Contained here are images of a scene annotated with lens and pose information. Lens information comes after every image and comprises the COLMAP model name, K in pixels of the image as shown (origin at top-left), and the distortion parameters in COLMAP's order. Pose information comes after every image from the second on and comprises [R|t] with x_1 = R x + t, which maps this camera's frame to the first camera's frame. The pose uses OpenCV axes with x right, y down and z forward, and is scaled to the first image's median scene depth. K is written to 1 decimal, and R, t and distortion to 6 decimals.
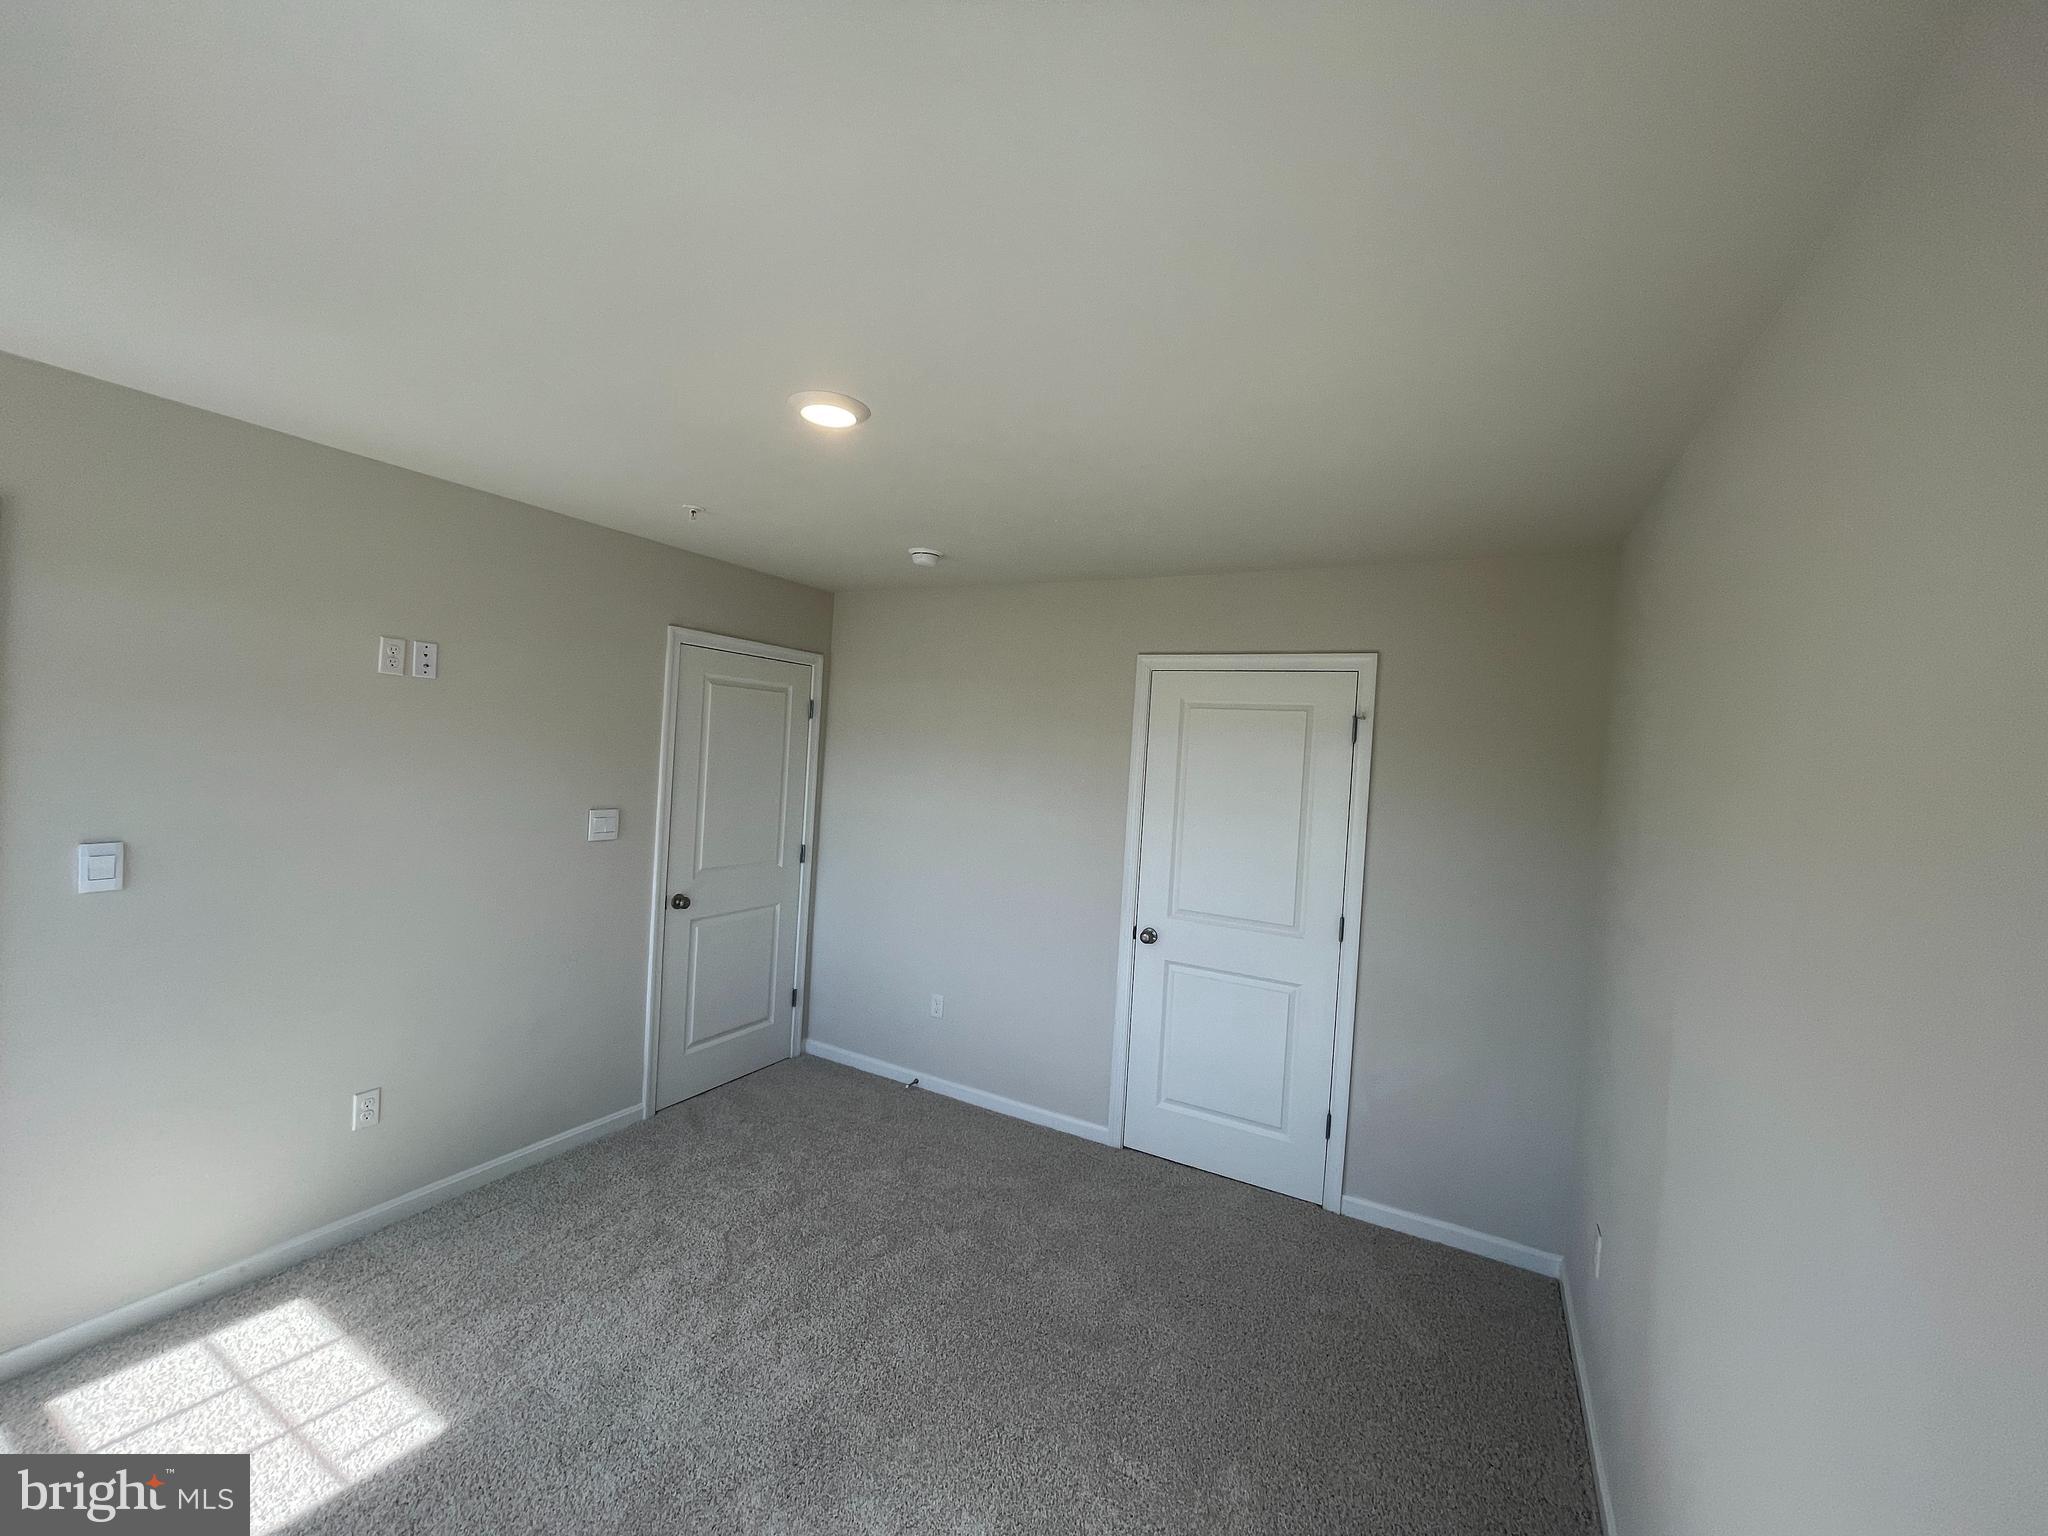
lens RADIAL K [[829.4, 0, 1024.0], [0, 829.4, 768.0], [0, 0, 1]] dist [0.007455, -0.003022]
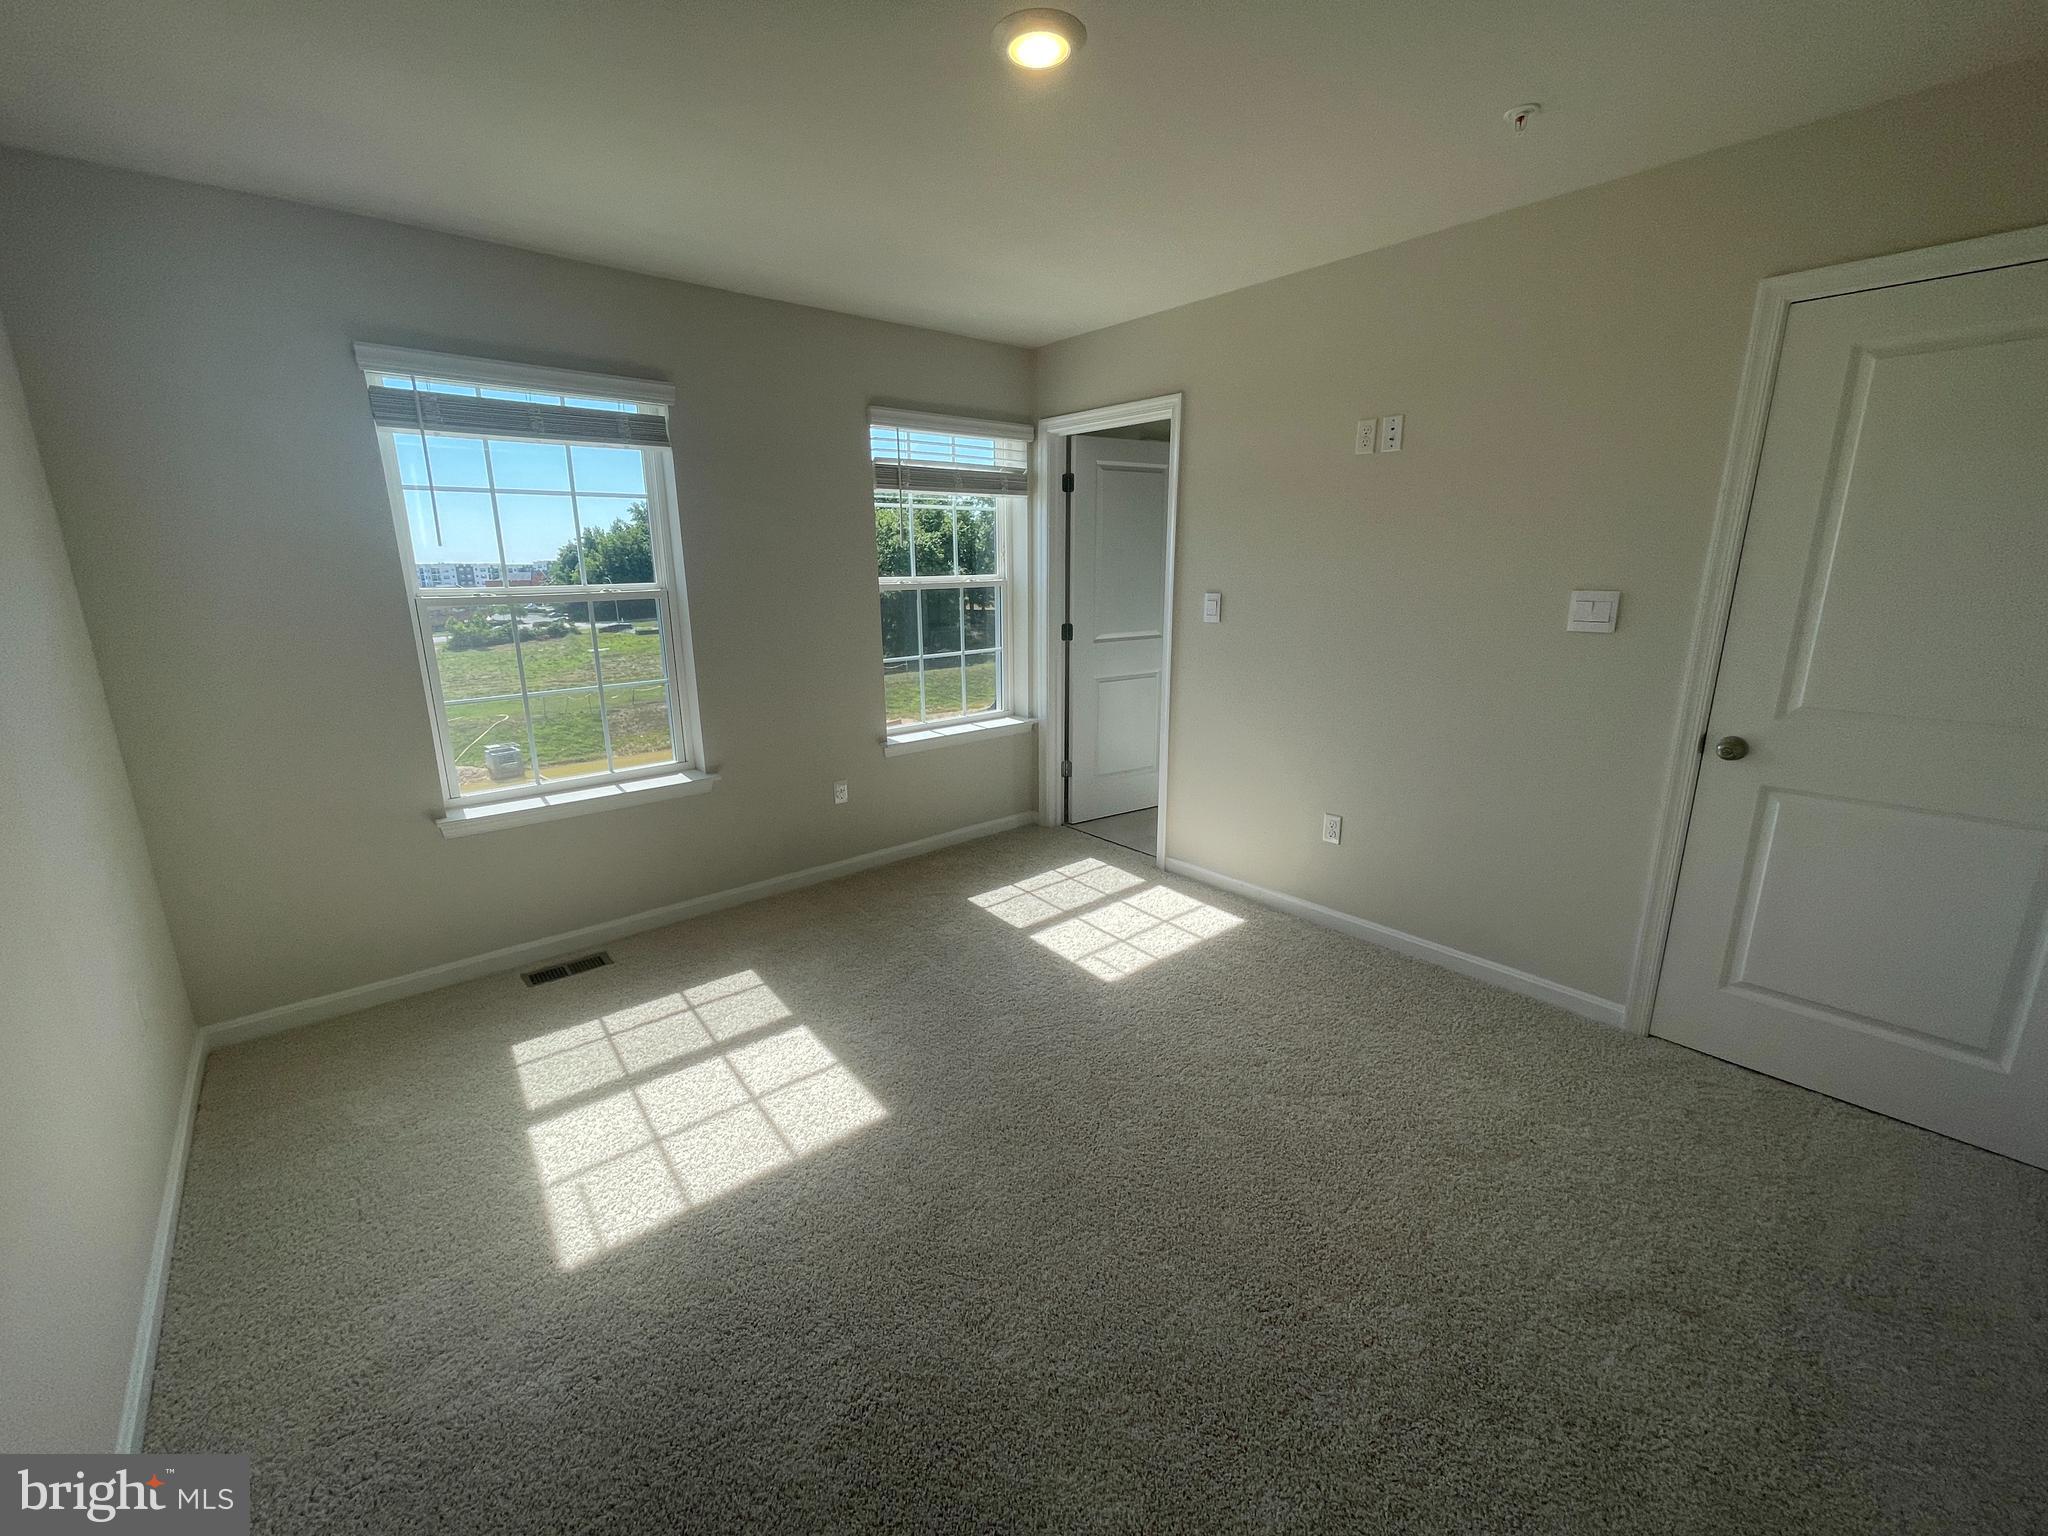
lens RADIAL K [[832.6, 0, 1024.4], [0, 832.6, 766.0], [0, 0, 1]] dist [0.001126, 0.000290]
pose [[-0.358000, 0.169625, -0.918185, 0.478748], [-0.031577, 0.980598, 0.193467, 0.091929], [0.933187, 0.098255, -0.345698, 0.965776]]
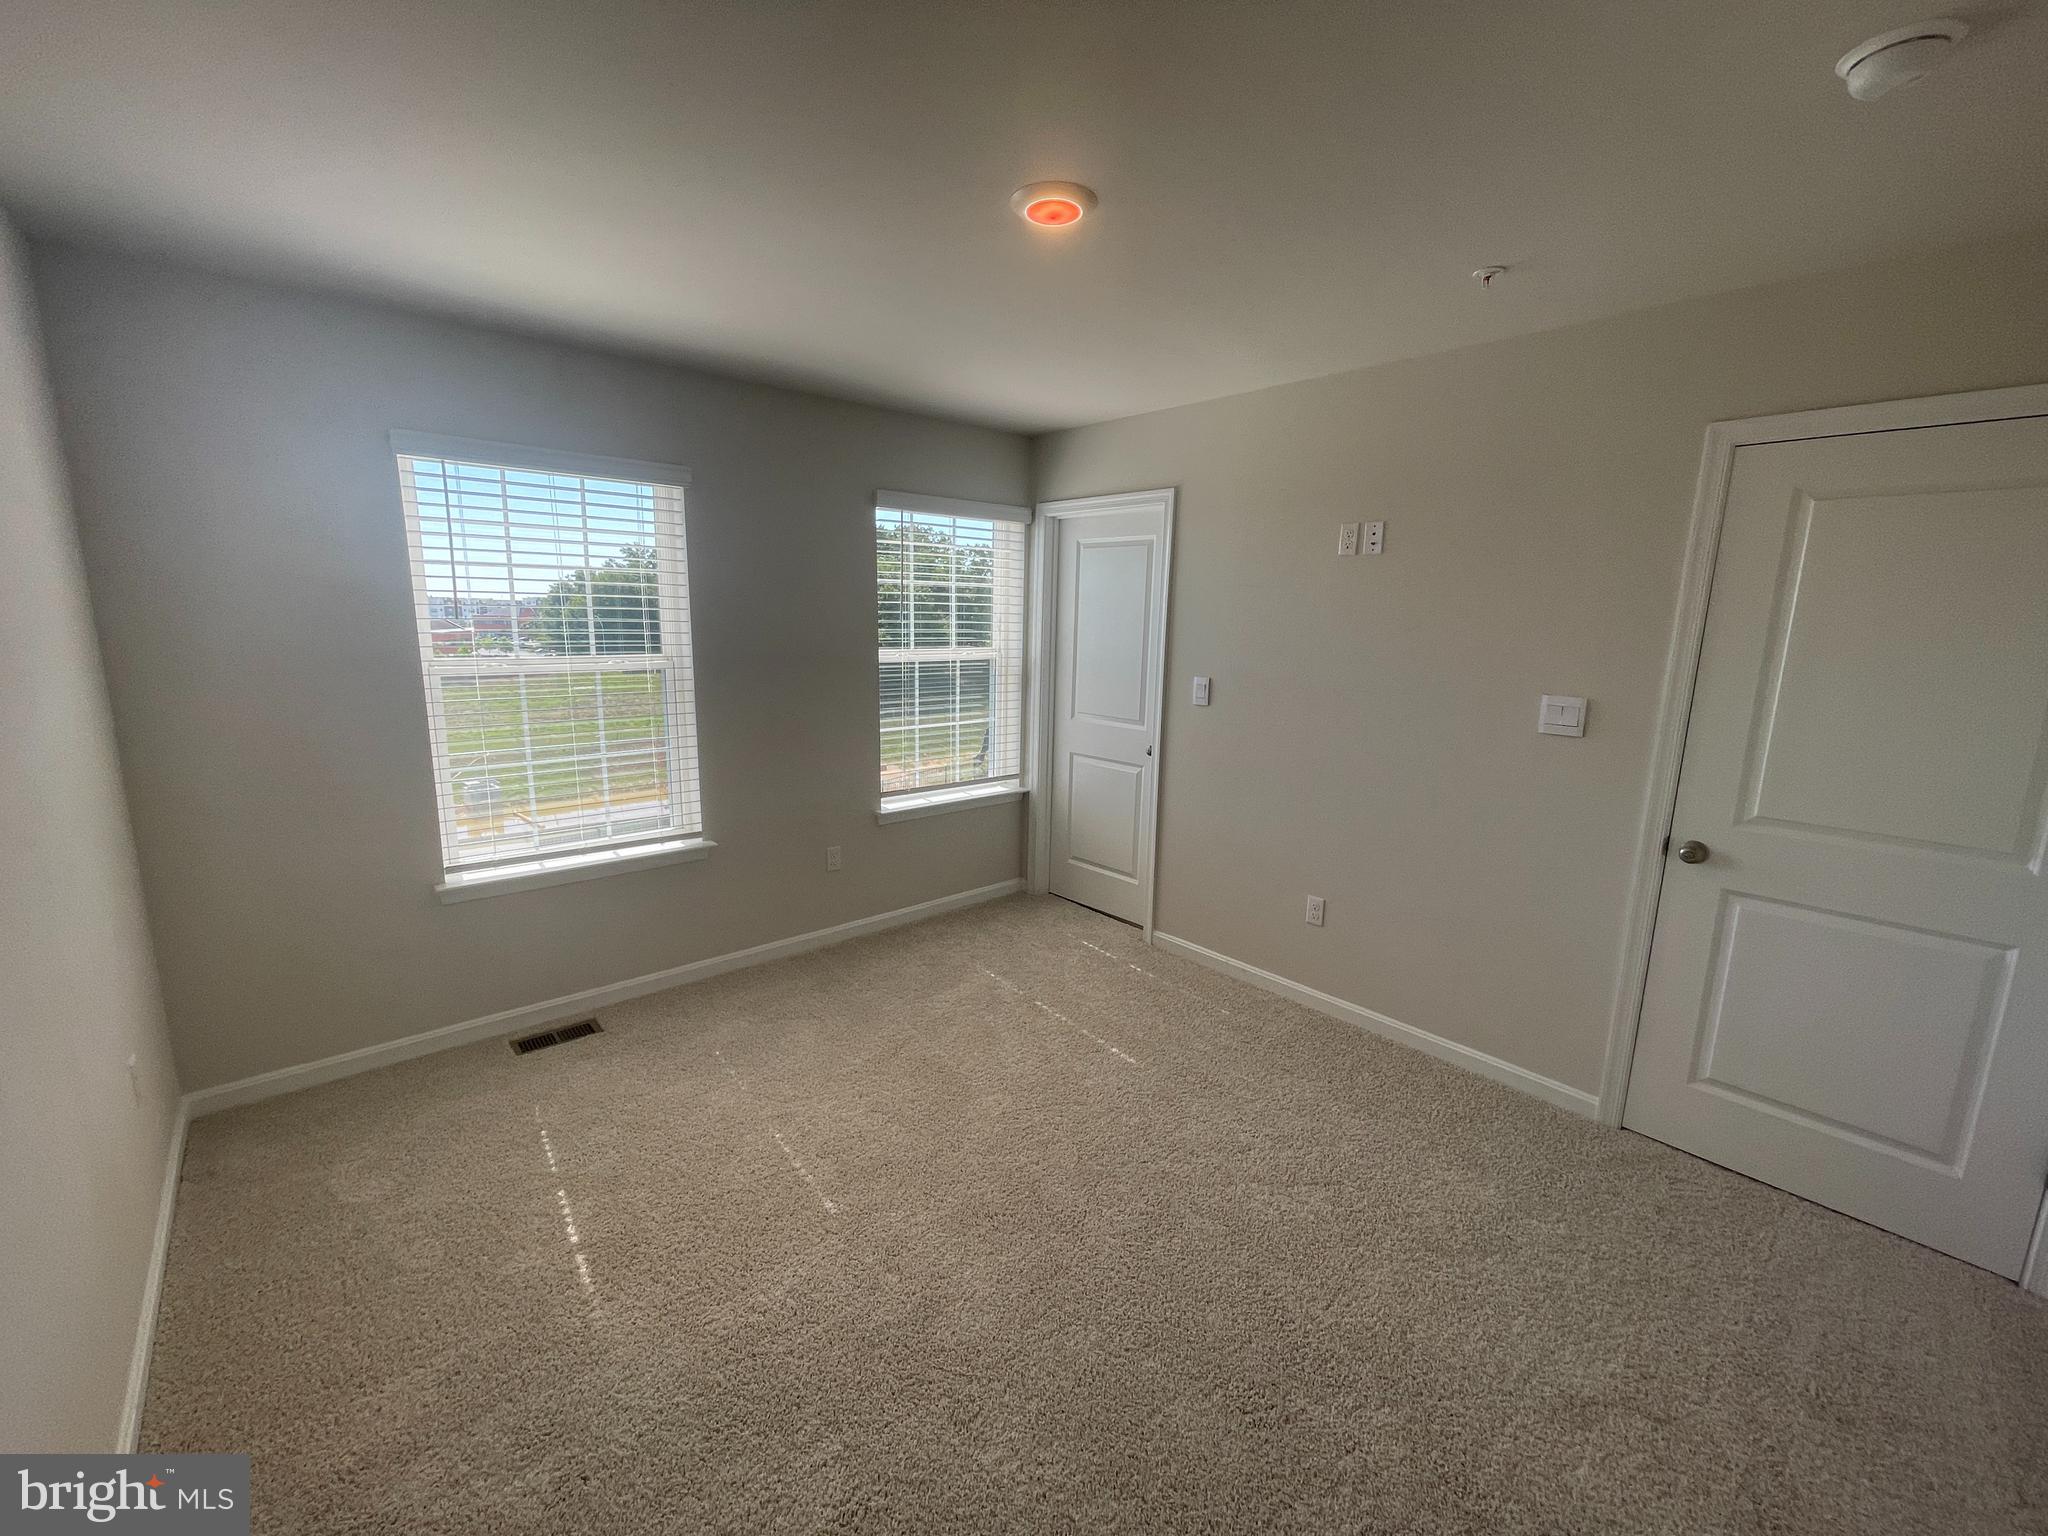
lens RADIAL K [[829.4, 0, 1024.0], [0, 829.4, 768.0], [0, 0, 1]] dist [0.007455, -0.003022]
pose [[-0.344525, 0.108970, -0.932431, 0.505567], [-0.058222, 0.988848, 0.137076, 0.046946], [0.936970, 0.101514, -0.334338, 0.960035]]
